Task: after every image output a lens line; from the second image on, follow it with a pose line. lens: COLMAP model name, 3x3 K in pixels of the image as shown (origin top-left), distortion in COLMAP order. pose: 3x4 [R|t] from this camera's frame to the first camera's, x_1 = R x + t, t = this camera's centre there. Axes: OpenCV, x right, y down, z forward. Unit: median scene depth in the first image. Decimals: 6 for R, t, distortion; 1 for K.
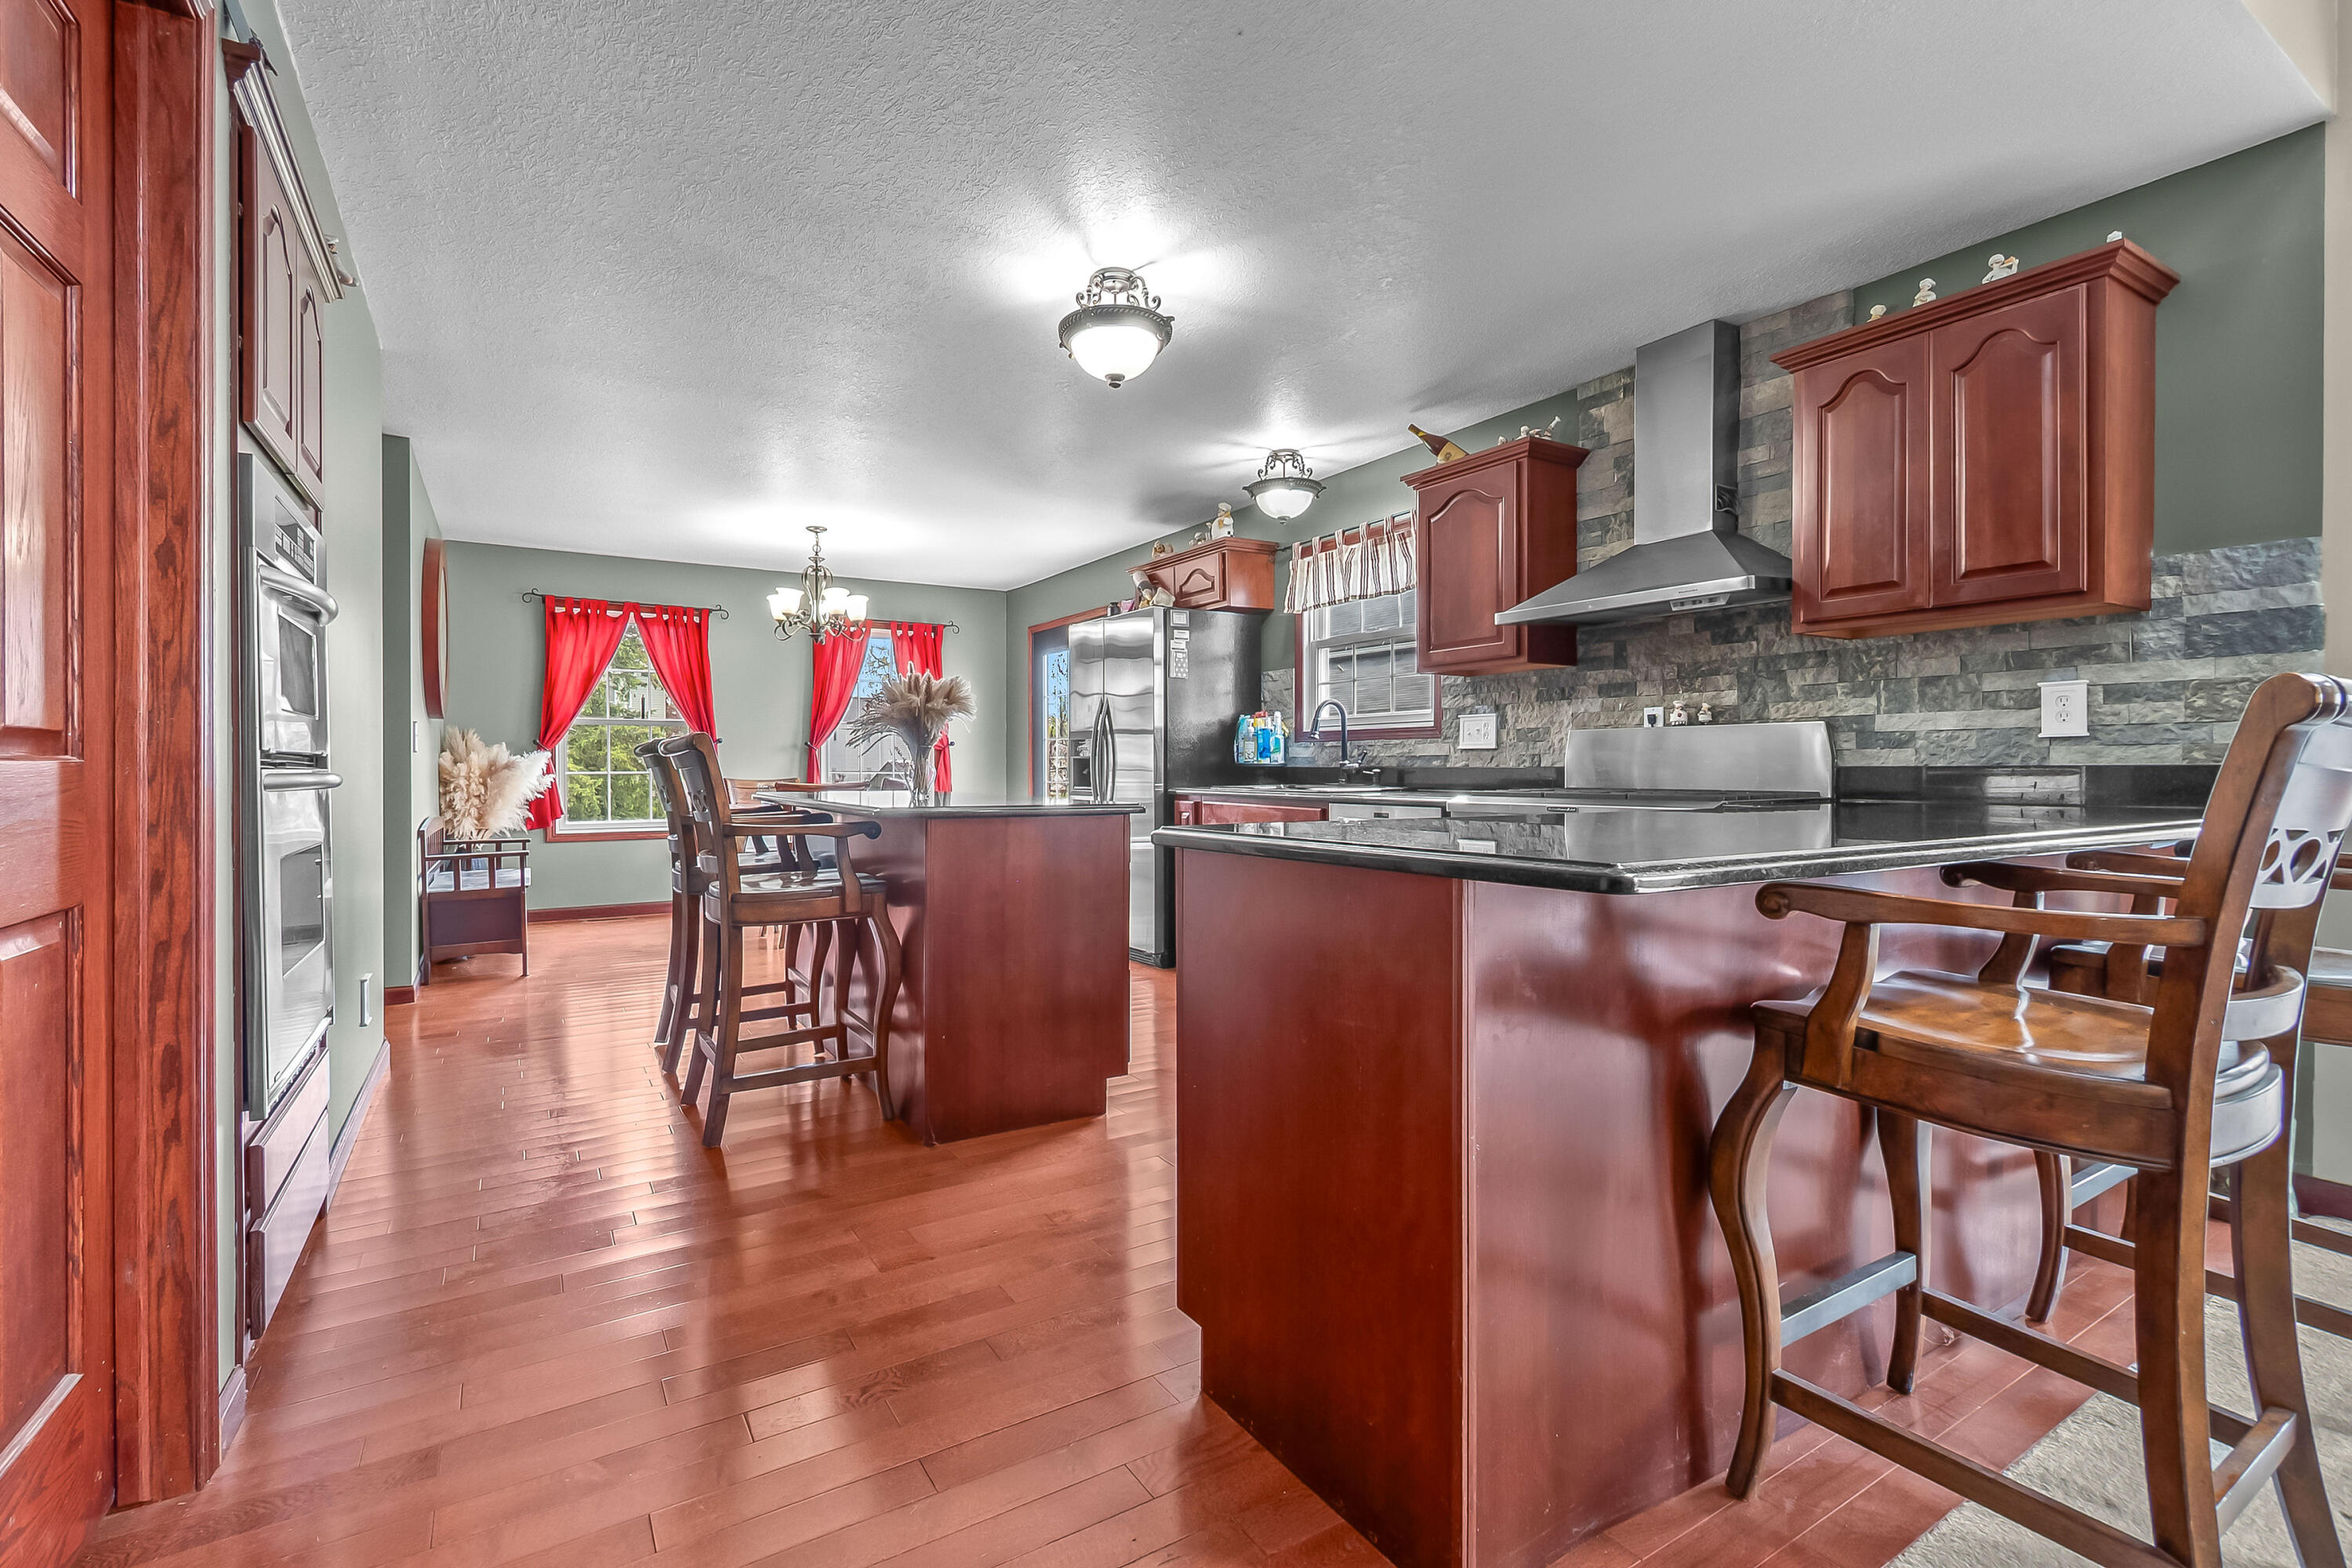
lens RADIAL K [[1075.5, 0, 1176.8], [0, 1075.5, 776.9], [0, 0, 1]] dist [0.000814, -0.001135]
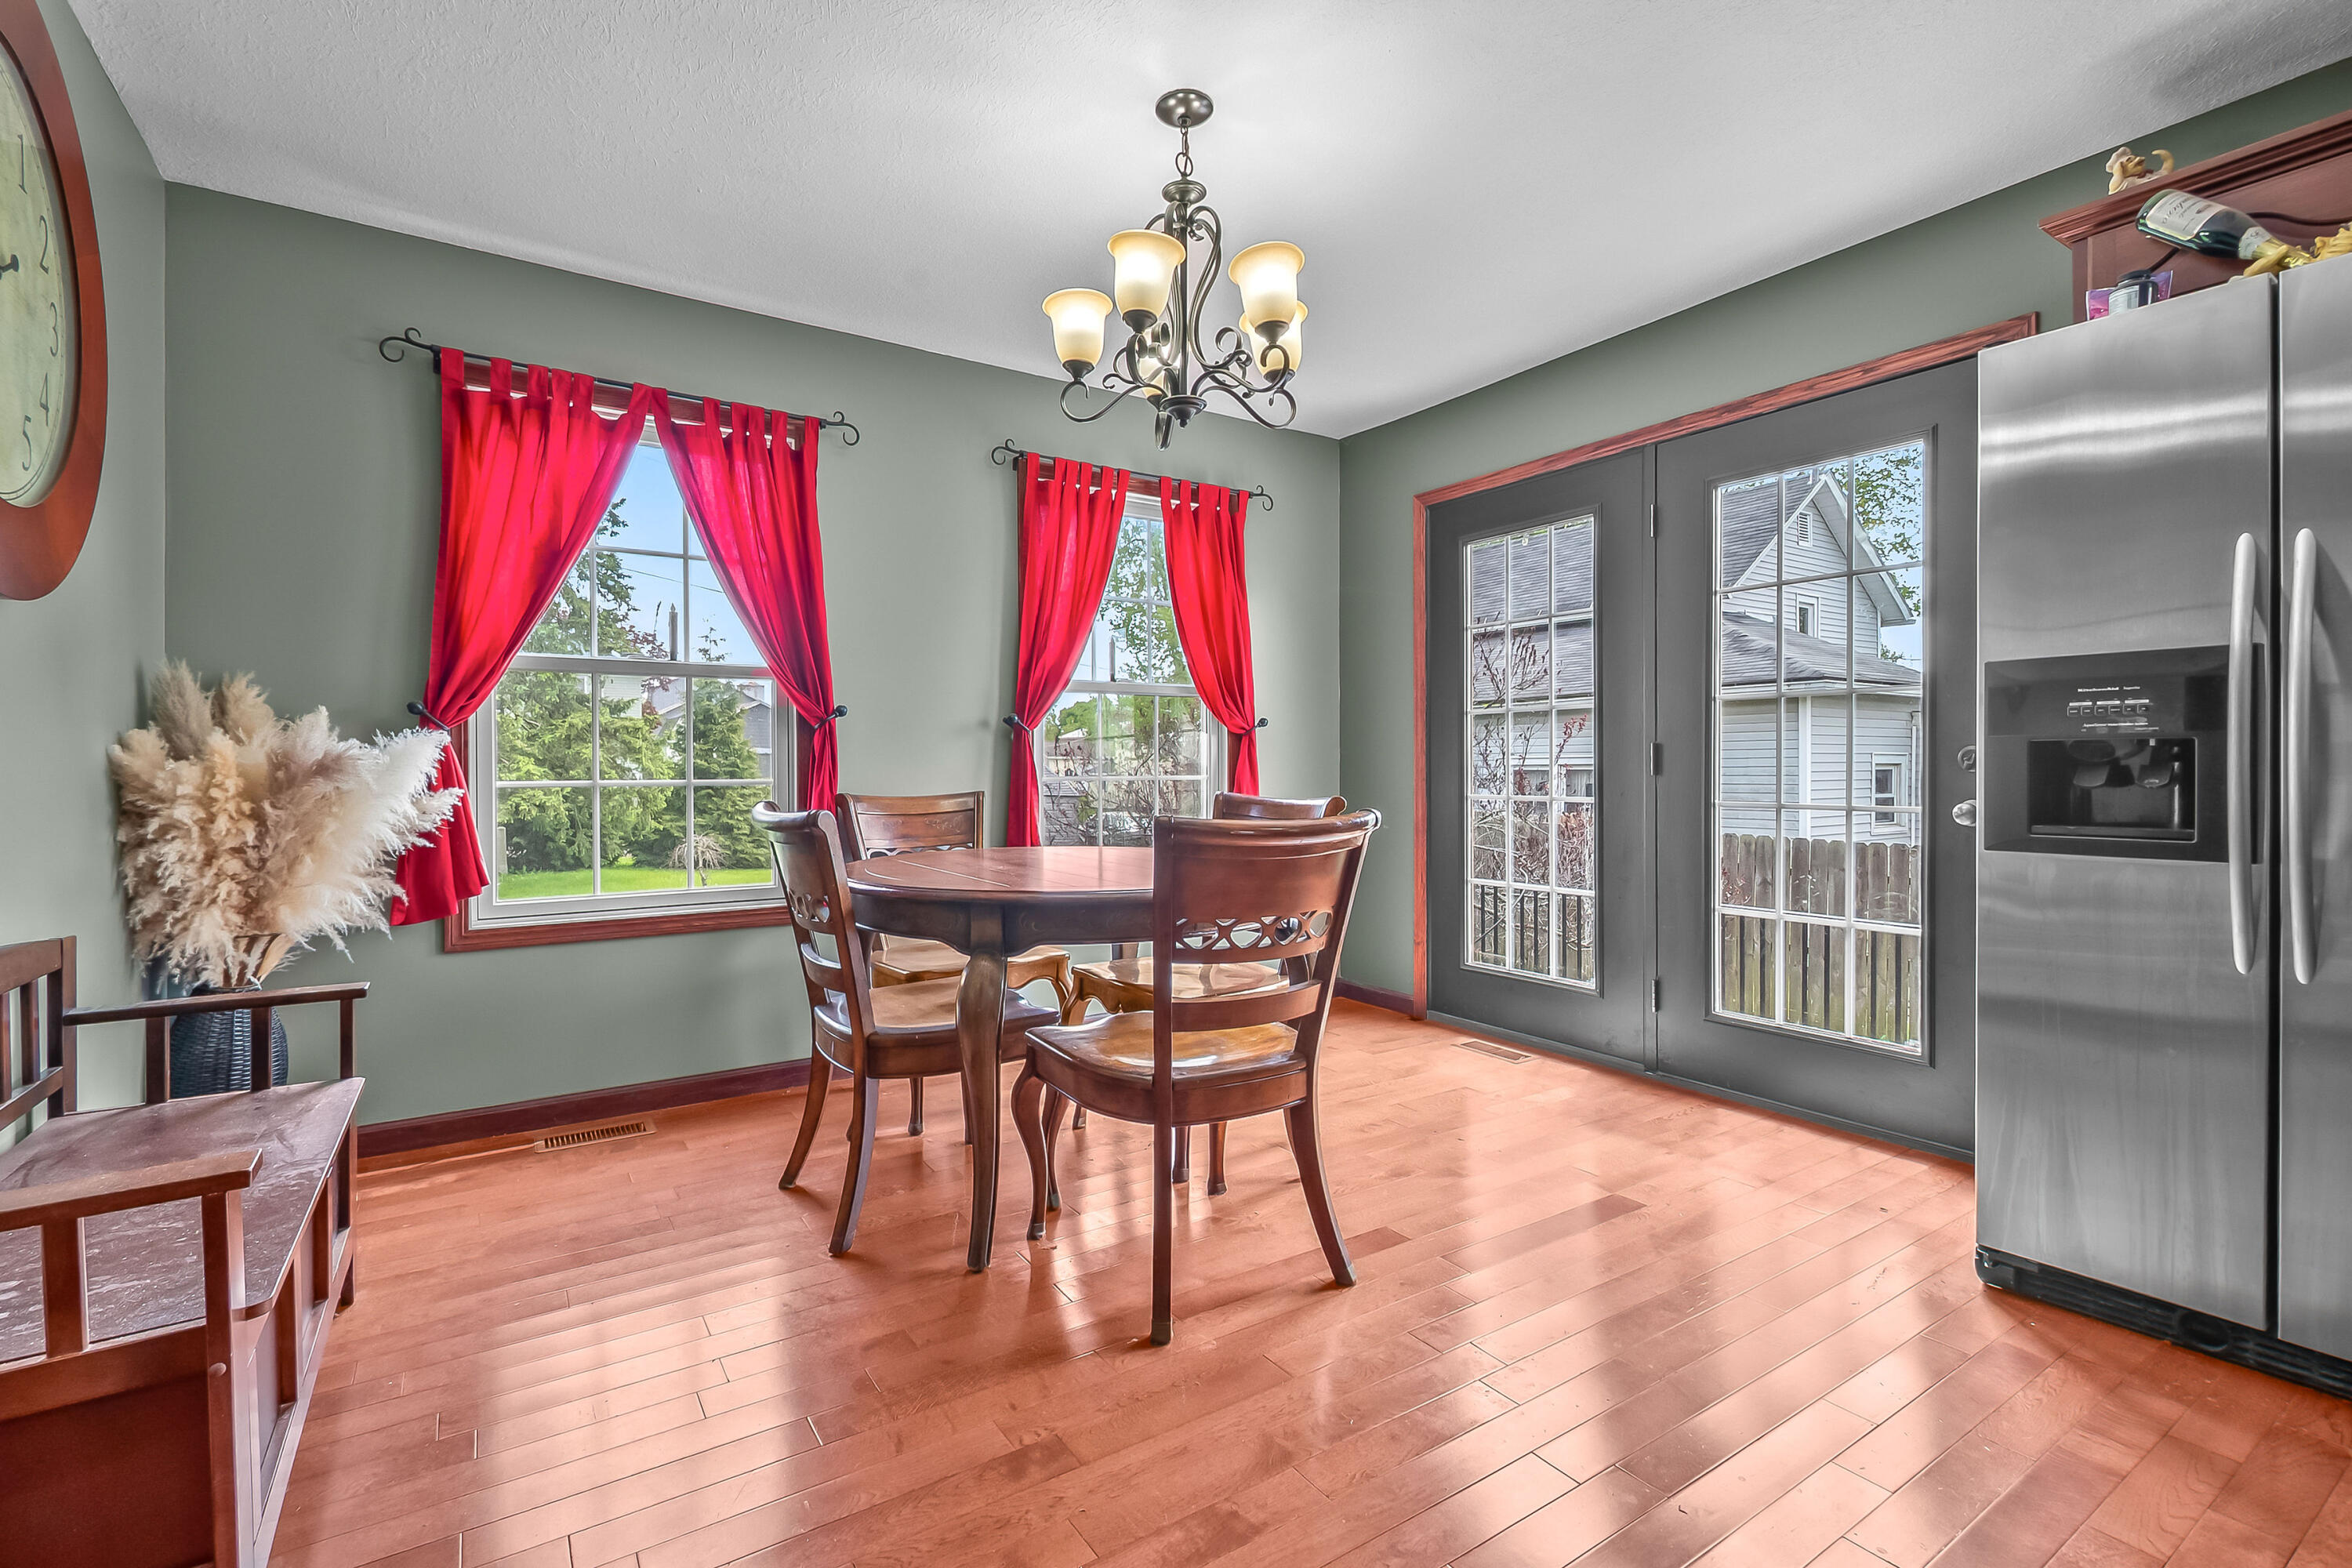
lens RADIAL K [[1075.5, 0, 1183.7], [0, 1075.5, 777.9], [0, 0, 1]] dist [0.000814, -0.001135]
pose [[0.999760, 0.000296, 0.021927, -0.314859], [-0.000378, 0.999993, 0.003739, -0.007609], [-0.021926, -0.003746, 0.999753, 0.587269]]
